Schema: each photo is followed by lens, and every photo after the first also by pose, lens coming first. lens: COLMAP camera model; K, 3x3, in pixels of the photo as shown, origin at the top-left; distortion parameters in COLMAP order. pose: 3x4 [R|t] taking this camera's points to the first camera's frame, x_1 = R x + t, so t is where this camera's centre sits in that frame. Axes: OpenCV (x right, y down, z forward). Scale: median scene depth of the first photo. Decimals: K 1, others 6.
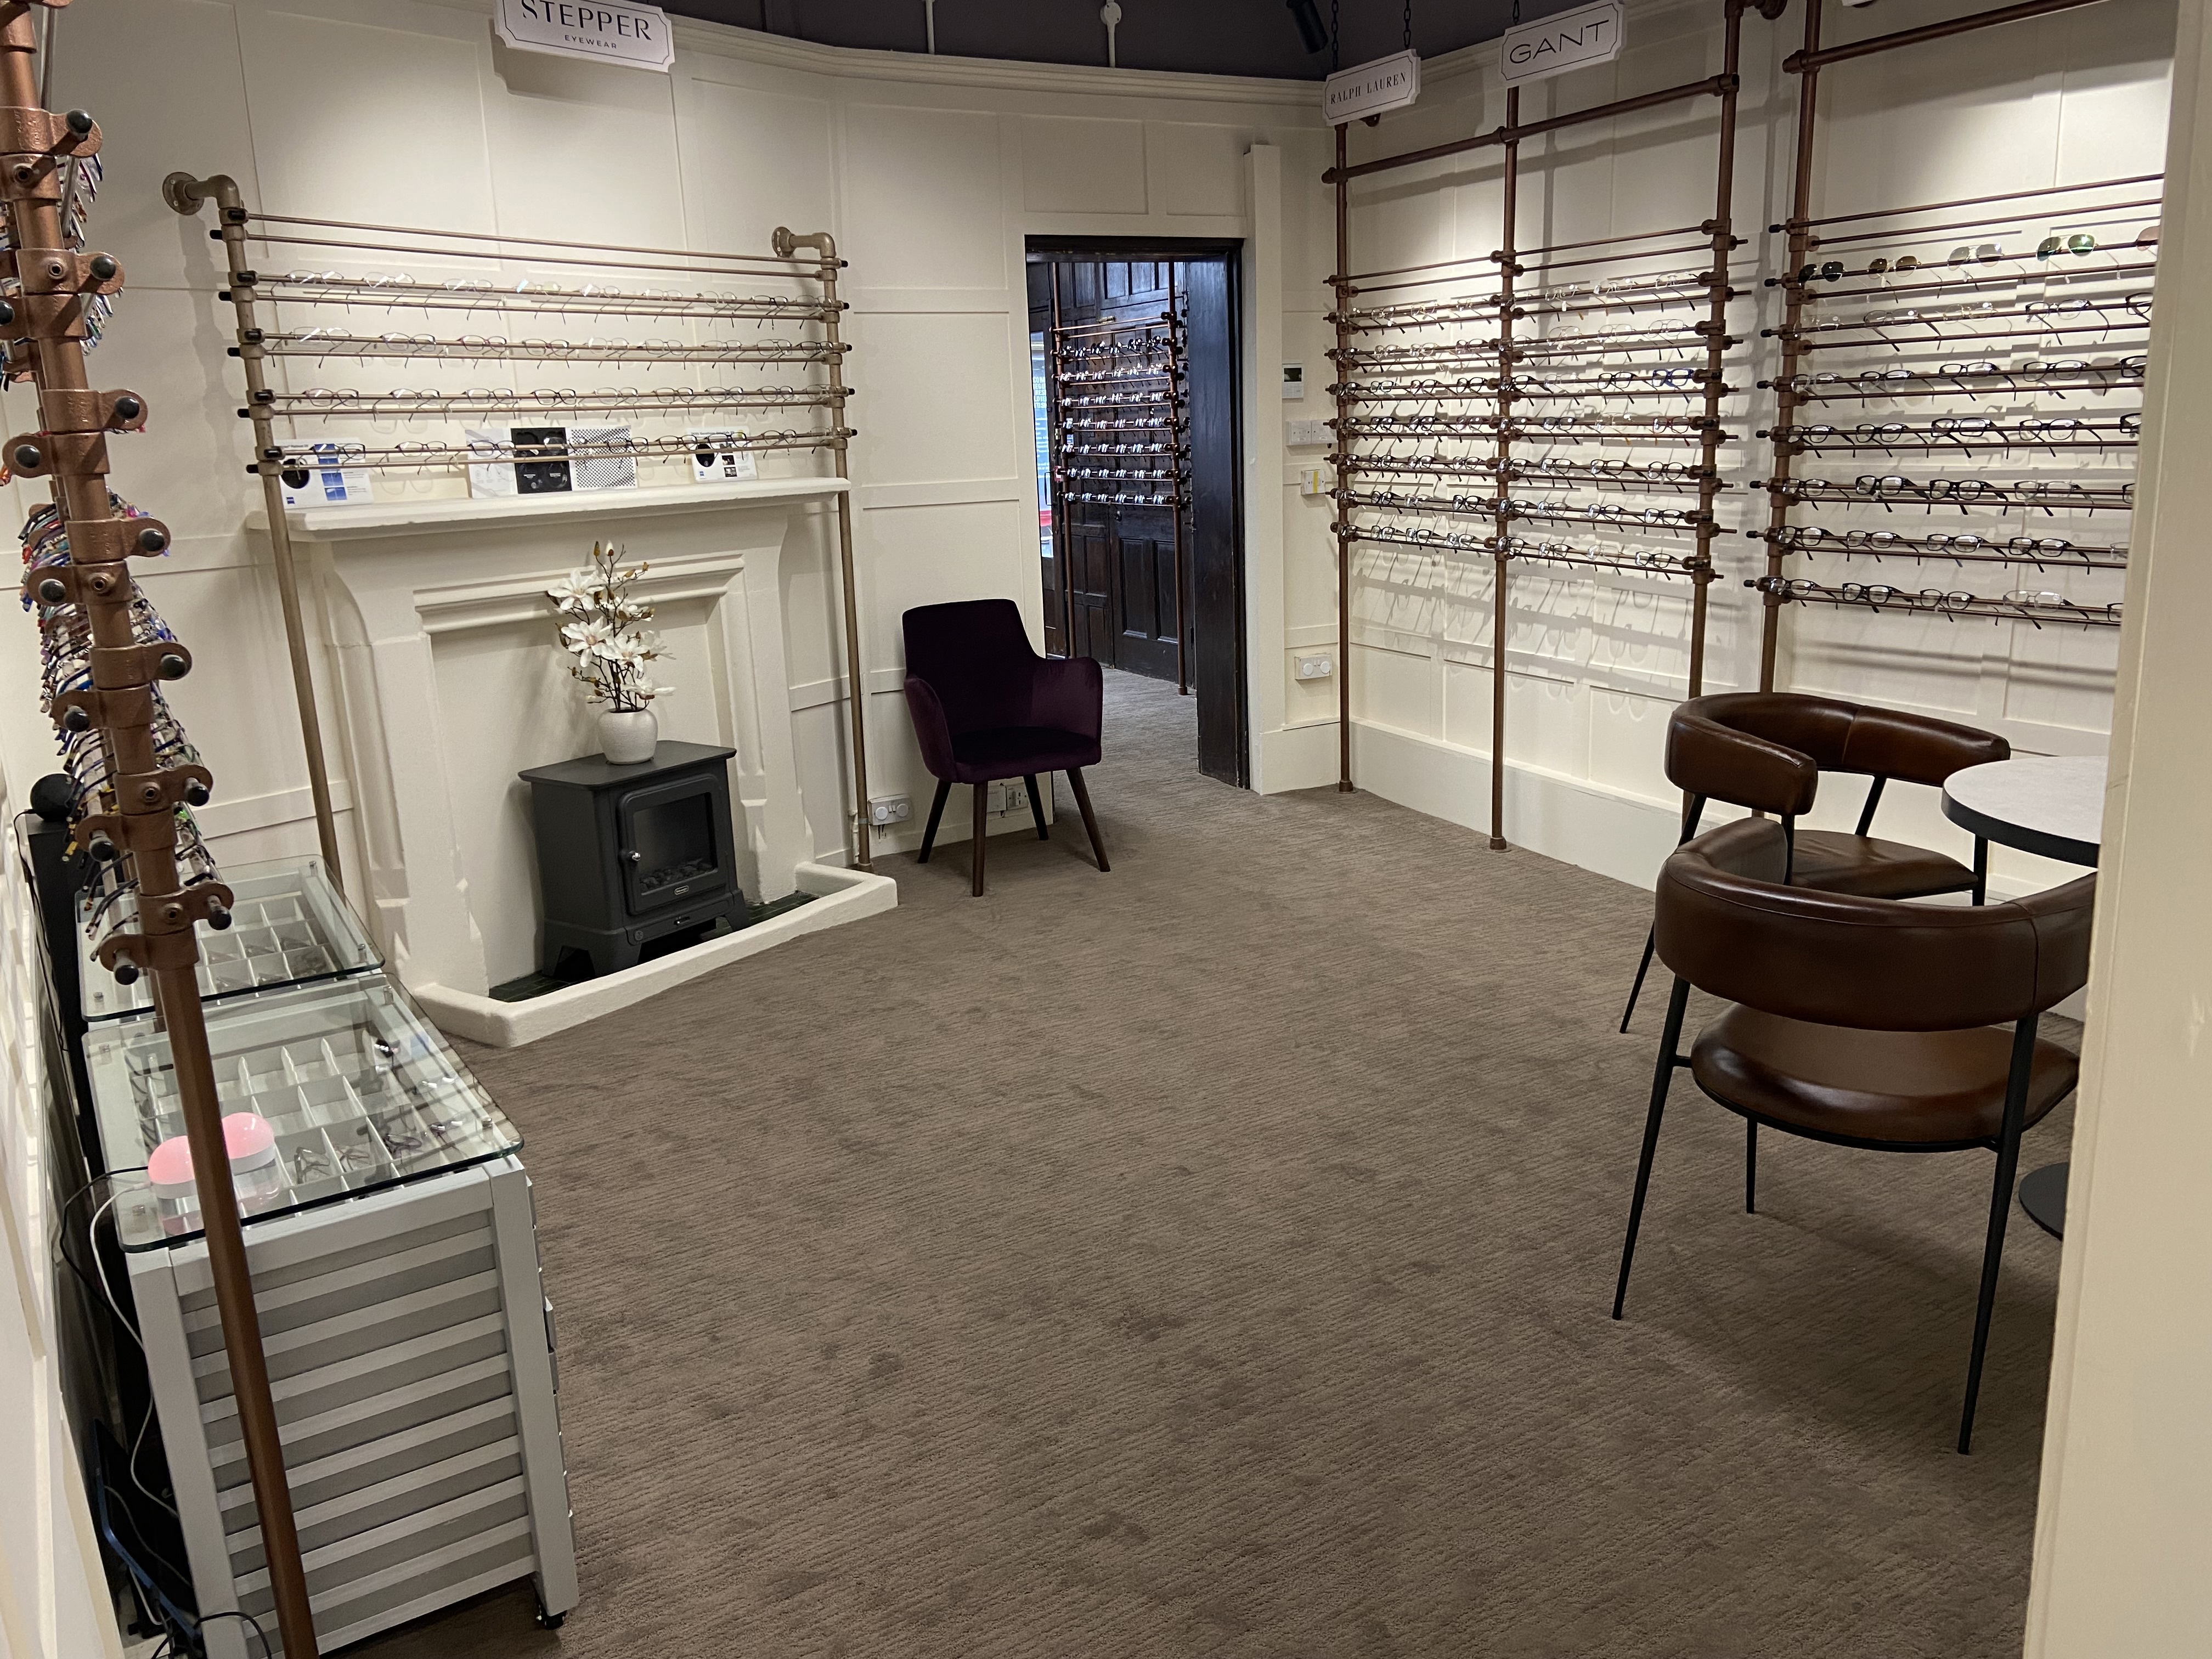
lens RADIAL K [[1682.7, 0, 1110.1], [0, 1682.7, 839.5], [0, 0, 1]] dist [0.131152, -0.163396]
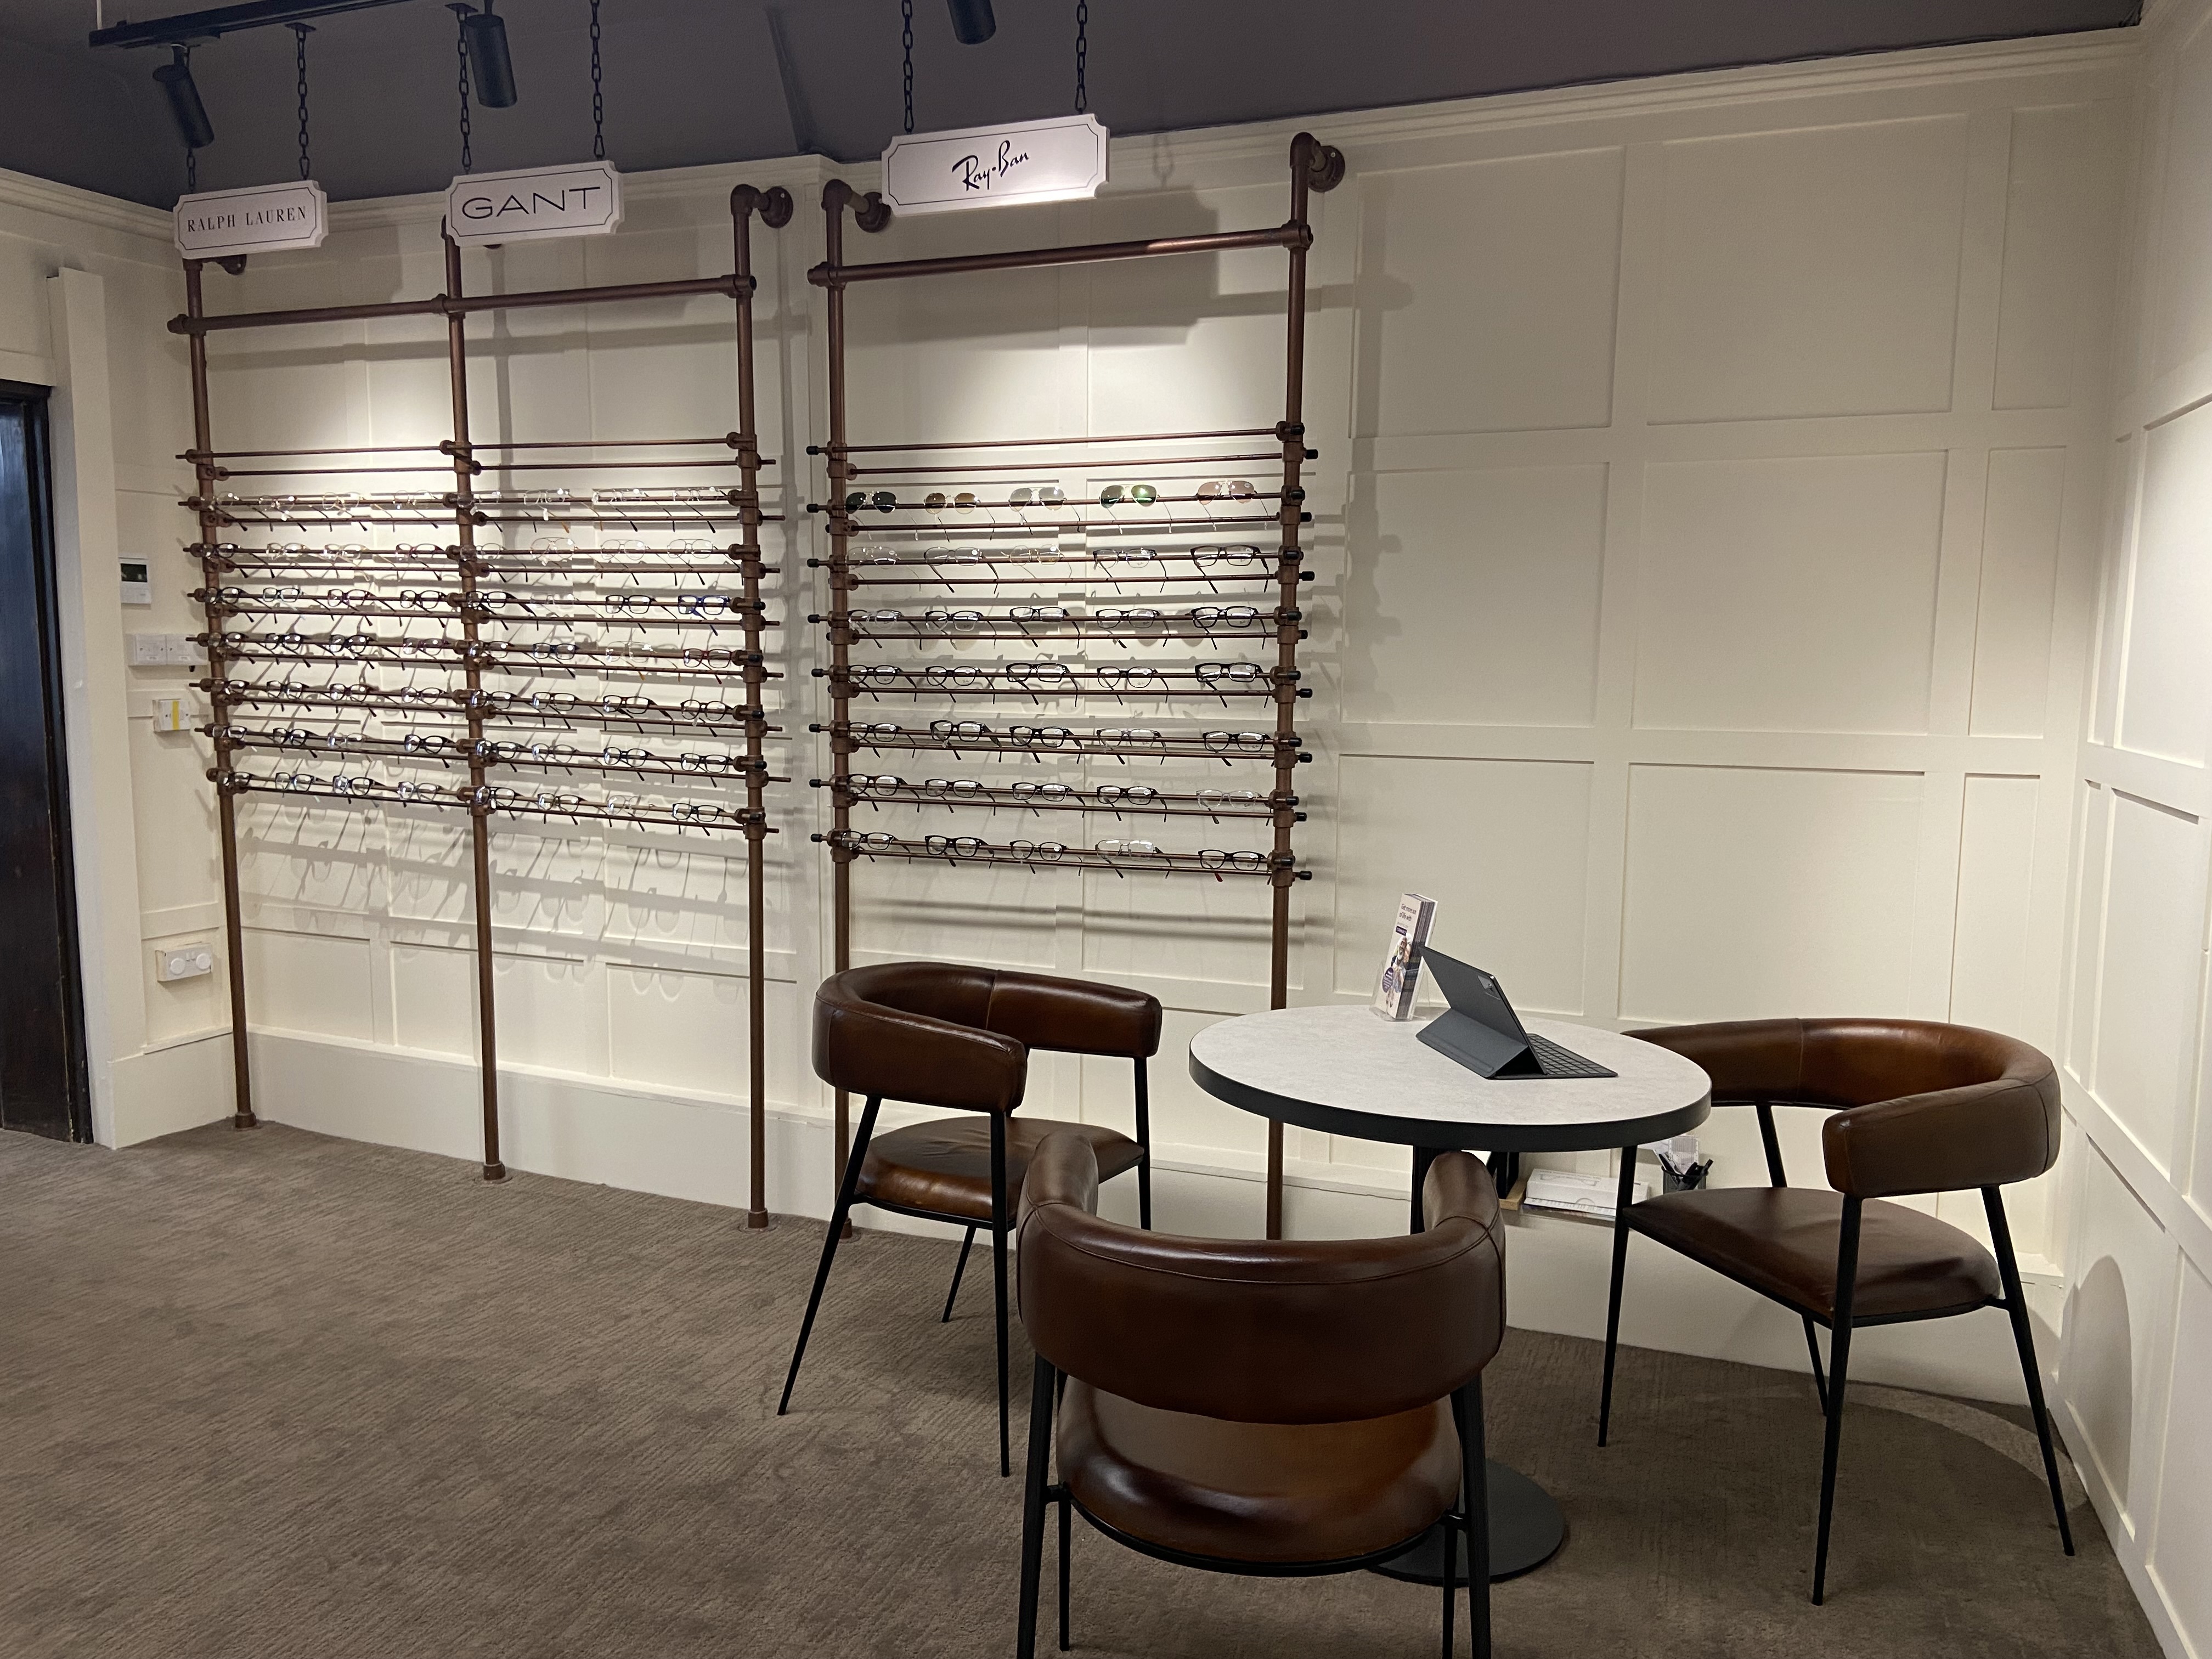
lens RADIAL K [[1682.7, 0, 1110.1], [0, 1682.7, 839.5], [0, 0, 1]] dist [0.131152, -0.163396]
pose [[0.768327, -0.032298, 0.639242, -0.058006], [0.123533, 0.987431, -0.098589, -0.039645], [-0.628023, 0.154716, 0.762660, 0.215665]]
